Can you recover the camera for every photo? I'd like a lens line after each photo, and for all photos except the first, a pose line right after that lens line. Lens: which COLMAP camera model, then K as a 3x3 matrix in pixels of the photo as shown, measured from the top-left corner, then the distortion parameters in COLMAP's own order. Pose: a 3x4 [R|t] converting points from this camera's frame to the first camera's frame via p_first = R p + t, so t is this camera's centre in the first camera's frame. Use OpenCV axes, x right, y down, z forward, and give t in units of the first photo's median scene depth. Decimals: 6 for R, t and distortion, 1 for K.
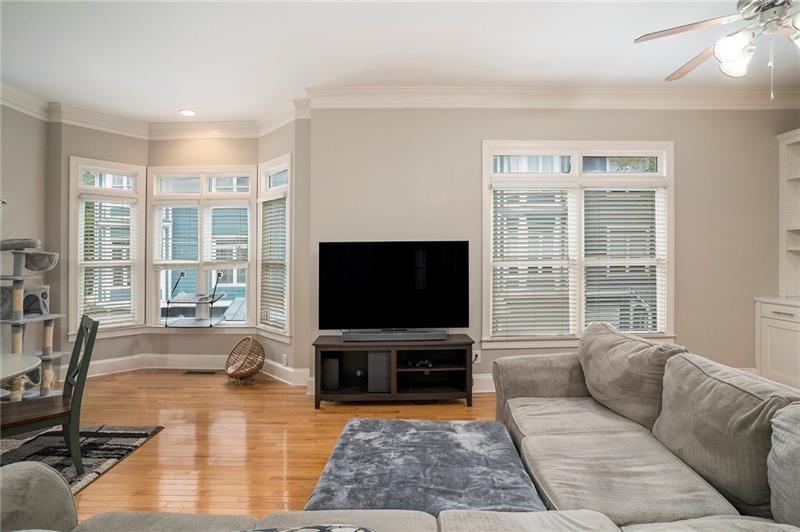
lens RADIAL K [[404.1, 0, 398.6], [0, 404.1, 263.4], [0, 0, 1]] dist [-0.025446, 0.005925]
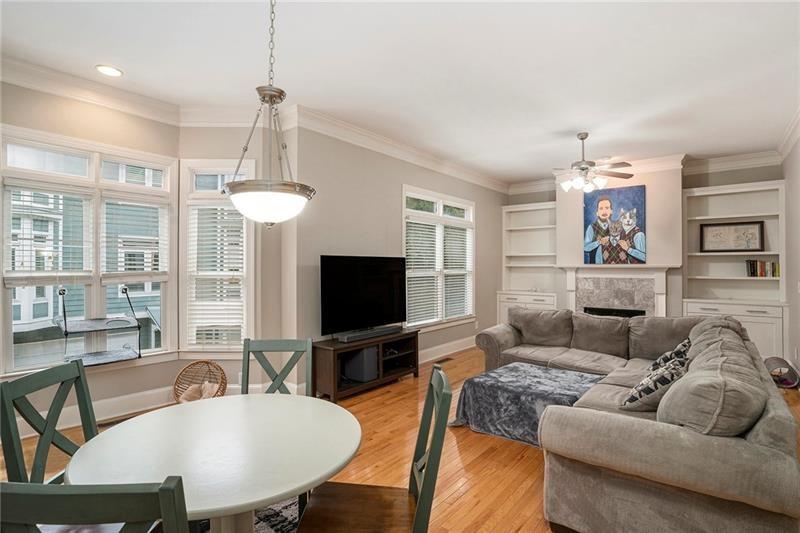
lens RADIAL K [[404.1, 0, 396.4], [0, 404.1, 268.2], [0, 0, 1]] dist [-0.025446, 0.005925]
pose [[0.646630, 0.007282, 0.762769, -0.834032], [0.006656, 0.999862, -0.015188, 0.000703], [-0.762775, 0.014898, 0.646493, 0.138058]]
